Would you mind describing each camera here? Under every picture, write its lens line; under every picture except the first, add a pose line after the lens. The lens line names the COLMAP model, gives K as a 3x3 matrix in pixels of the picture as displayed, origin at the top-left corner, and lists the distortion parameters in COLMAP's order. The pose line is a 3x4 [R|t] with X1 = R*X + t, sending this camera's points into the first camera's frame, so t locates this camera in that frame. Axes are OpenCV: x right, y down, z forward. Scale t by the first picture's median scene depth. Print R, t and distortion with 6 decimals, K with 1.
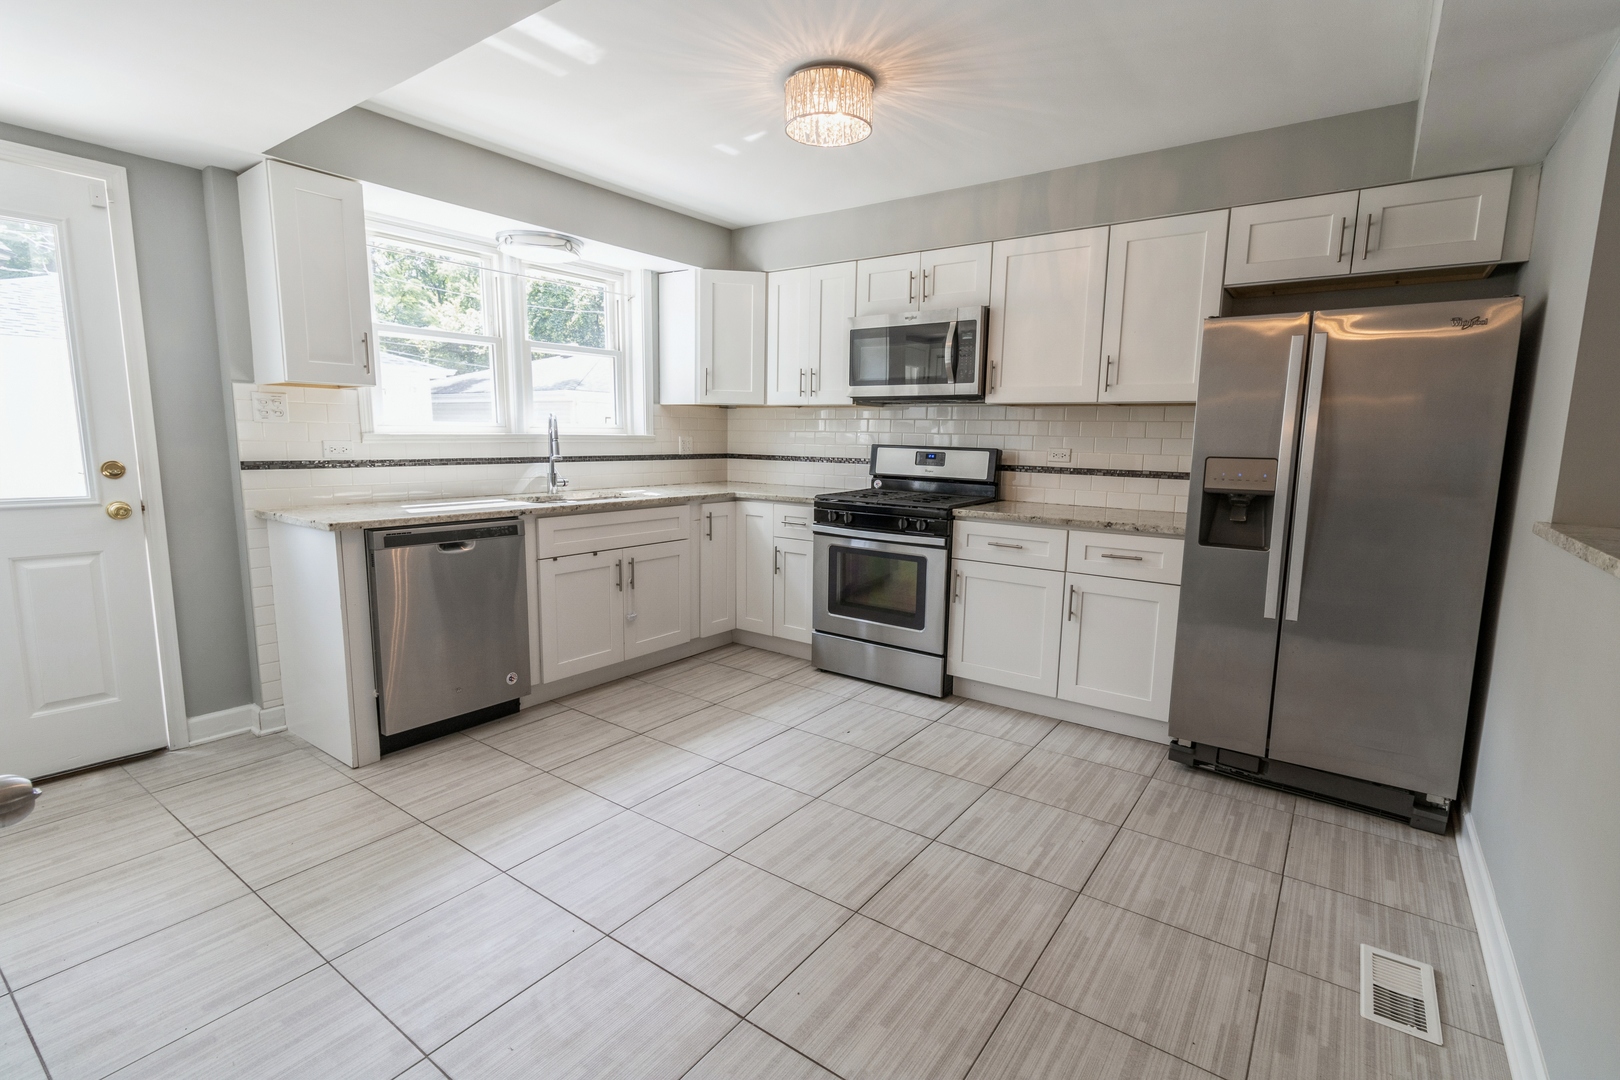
lens RADIAL K [[754.4, 0, 818.3], [0, 754.4, 543.4], [0, 0, 1]] dist [0.002494, 0.001259]
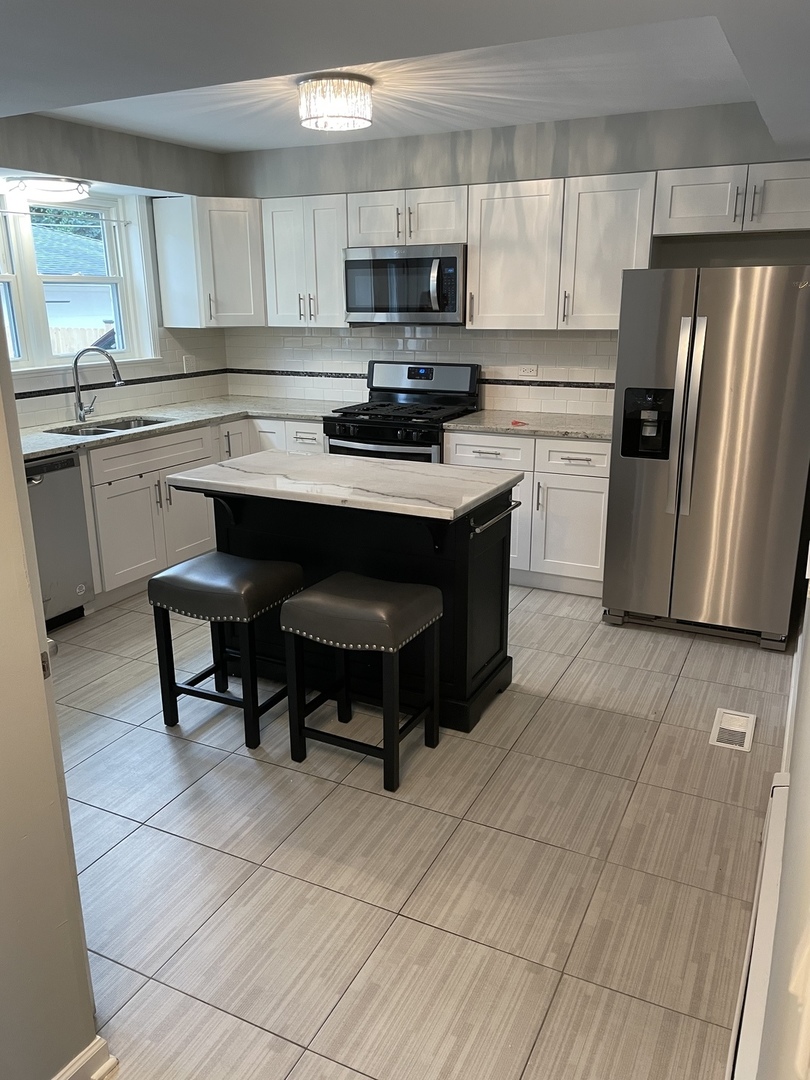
lens RADIAL K [[831.2, 0, 402.4], [0, 831.2, 538.7], [0, 0, 1]] dist [0.063427, -0.001419]
pose [[0.987301, -0.068517, 0.143328, -0.094191], [0.047585, 0.988333, 0.144683, -0.062219], [-0.151569, -0.136025, 0.979042, -0.335631]]
